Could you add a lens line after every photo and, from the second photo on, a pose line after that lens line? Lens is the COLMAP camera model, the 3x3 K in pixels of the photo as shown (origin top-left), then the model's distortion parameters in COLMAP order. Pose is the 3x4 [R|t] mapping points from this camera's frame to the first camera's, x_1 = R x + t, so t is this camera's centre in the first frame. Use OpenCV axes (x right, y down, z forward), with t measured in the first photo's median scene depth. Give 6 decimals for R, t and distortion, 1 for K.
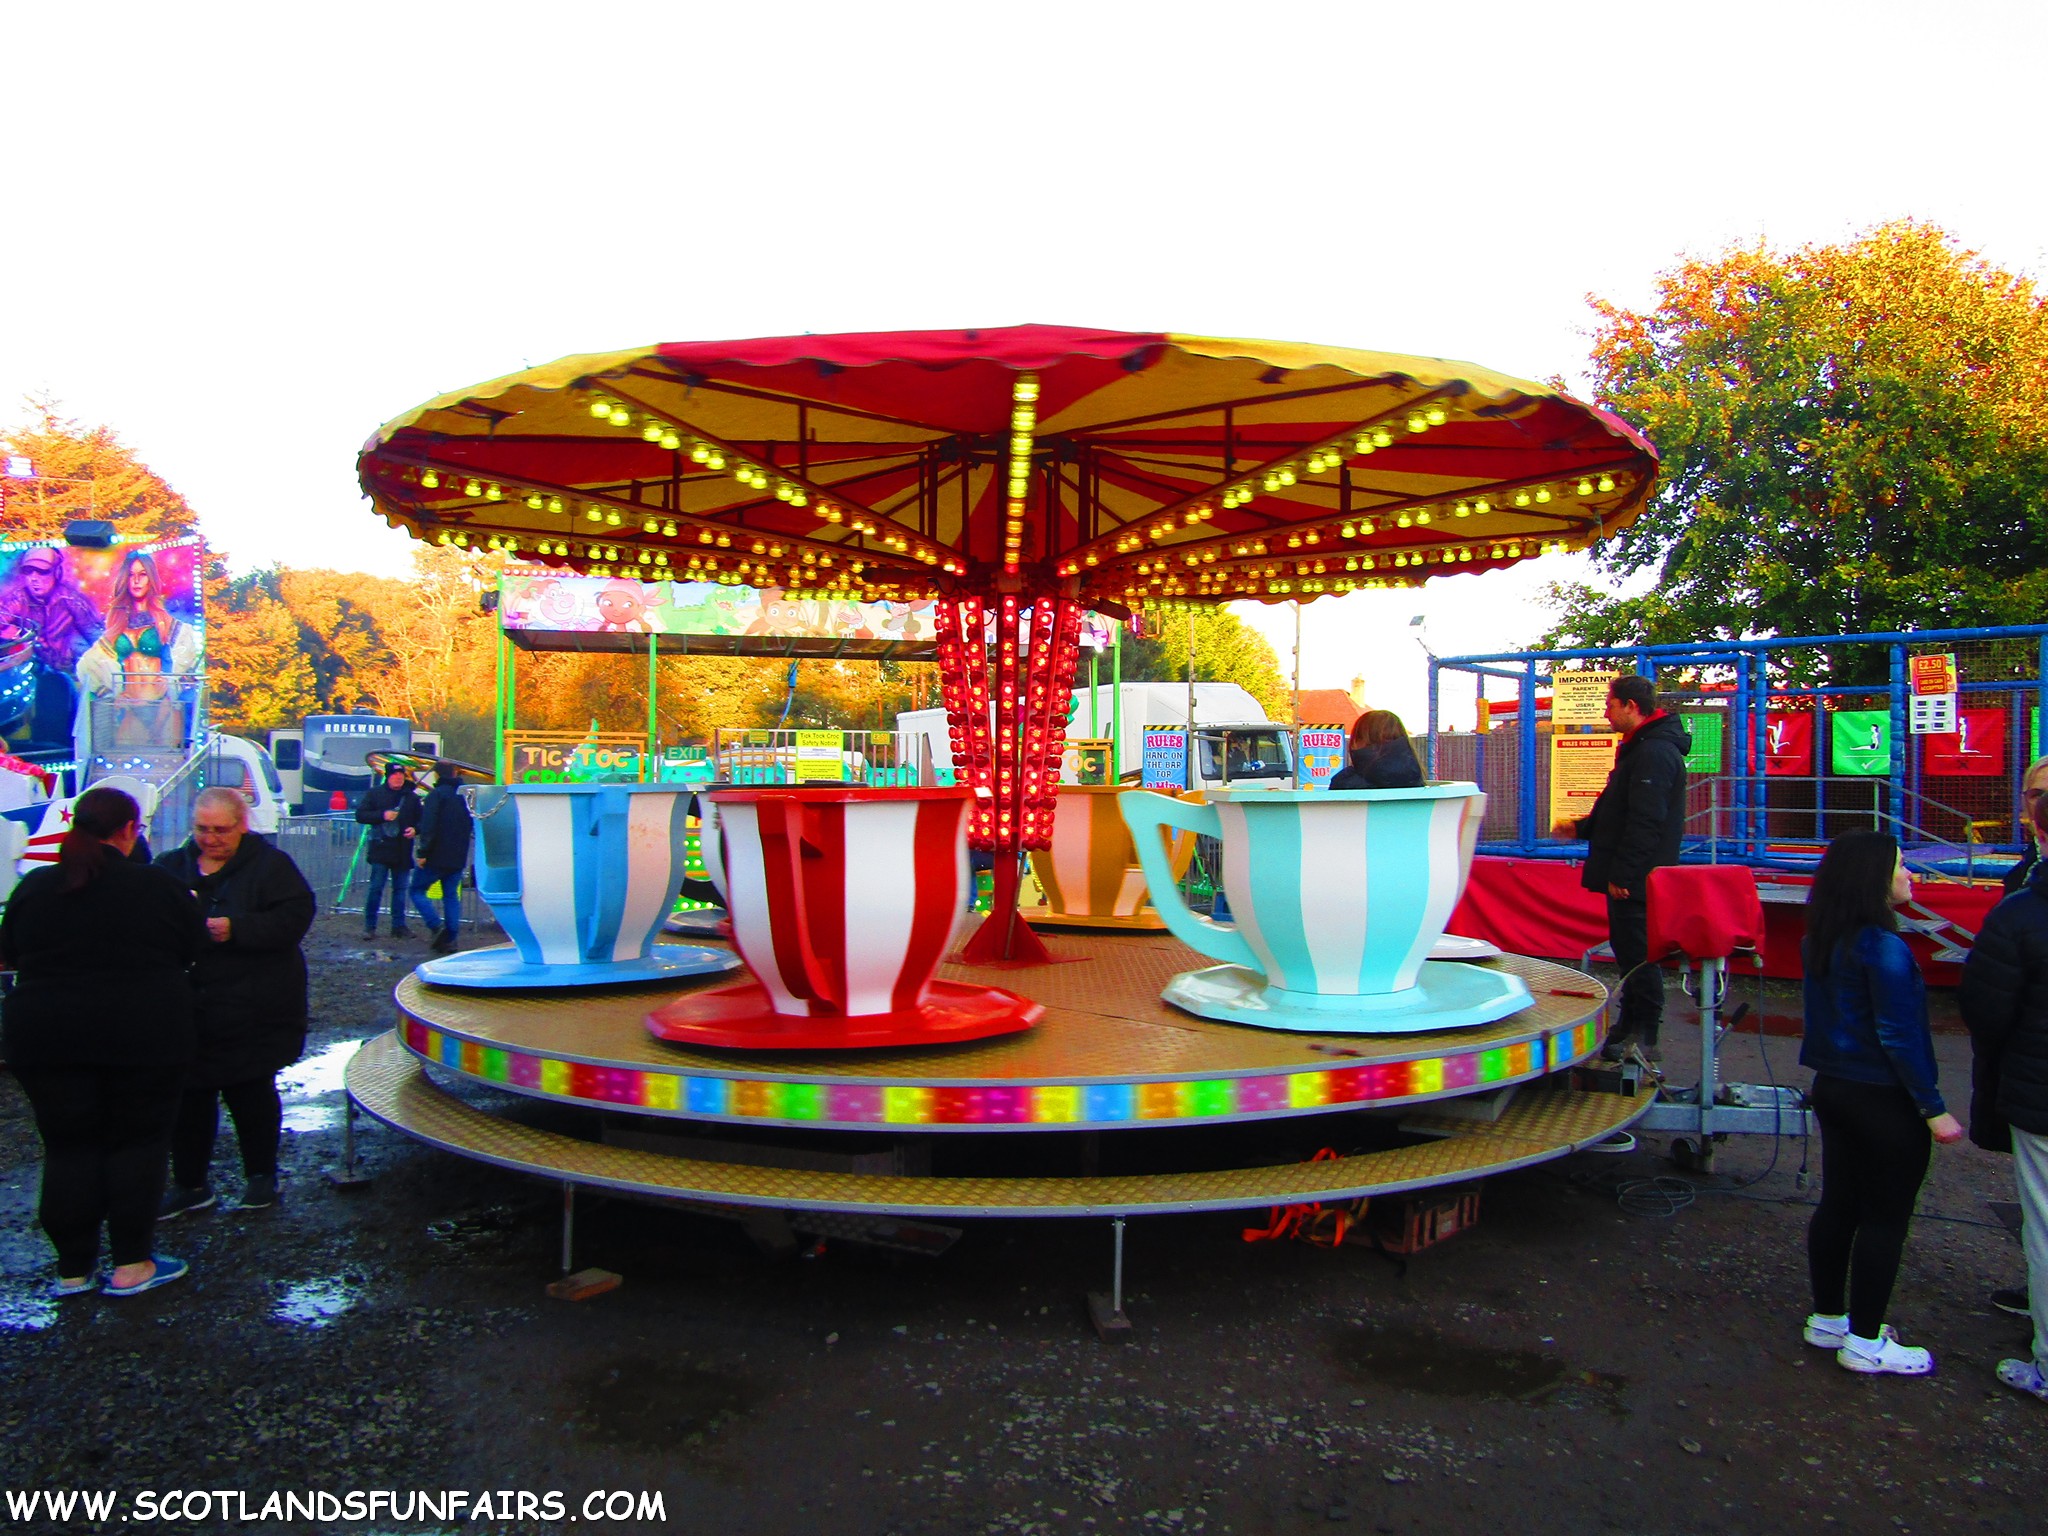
lens RADIAL K [[1452.6, 0, 1026.7], [0, 1452.6, 770.8], [0, 0, 1]] dist [-0.003722, 0.003239]
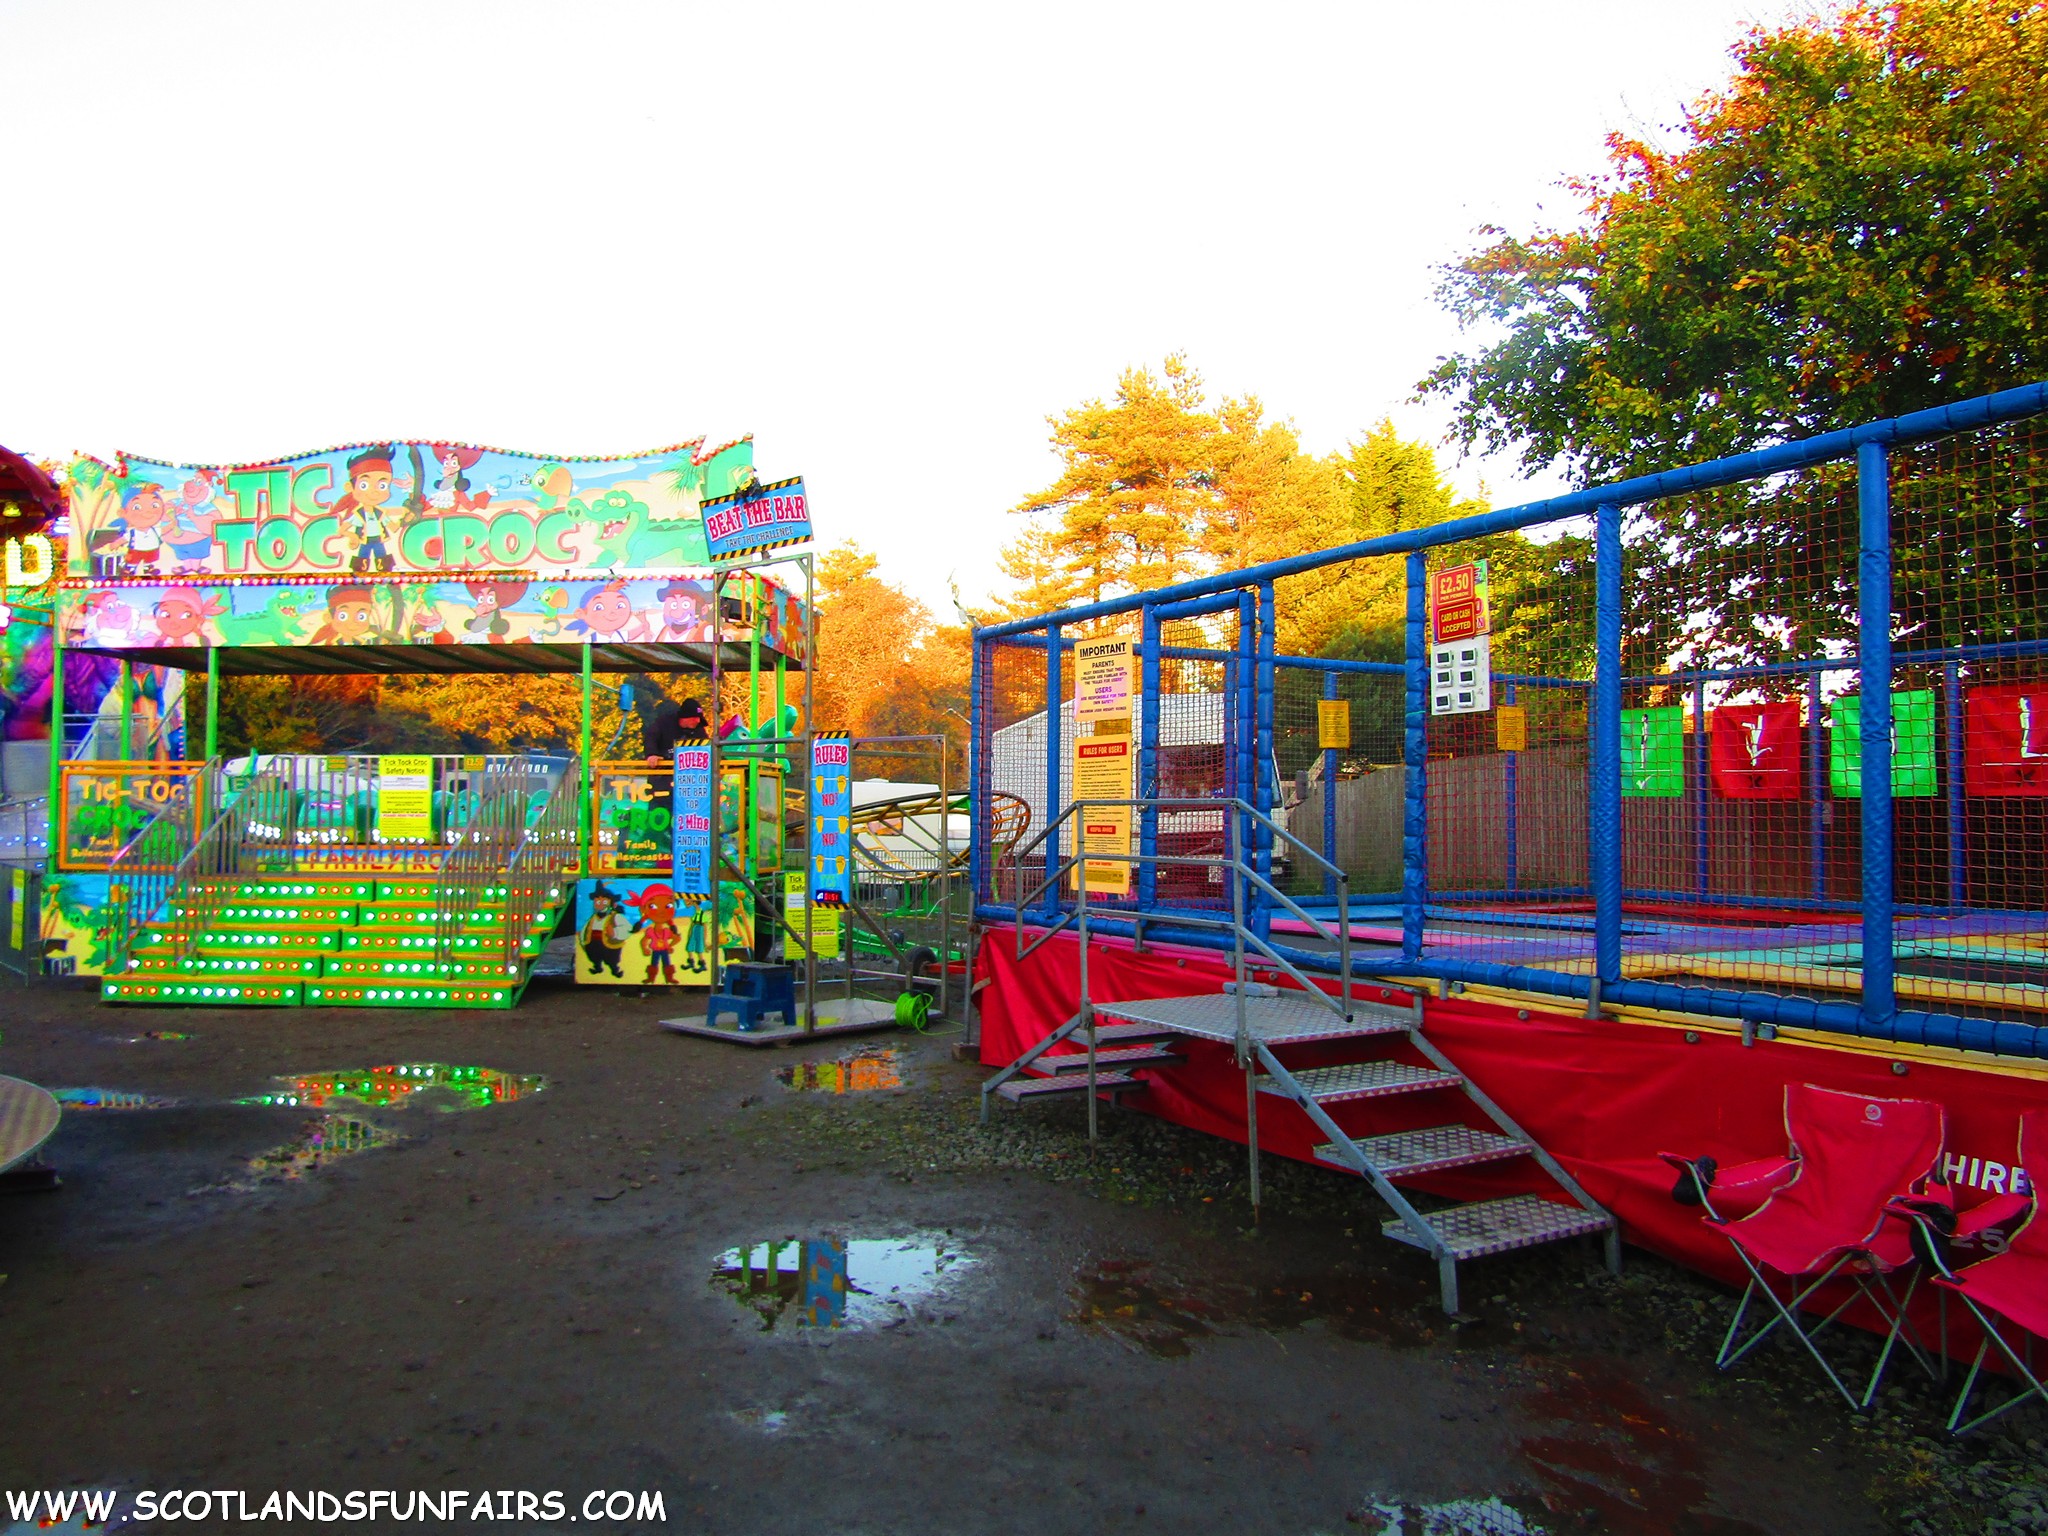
lens RADIAL K [[1452.6, 0, 1022.2], [0, 1452.6, 769.4], [0, 0, 1]] dist [-0.003722, 0.003239]
pose [[0.946113, -0.015396, -0.323470, 0.477710], [0.006876, 0.999599, -0.027466, 0.005749], [0.323763, 0.023762, 0.945840, 0.335087]]
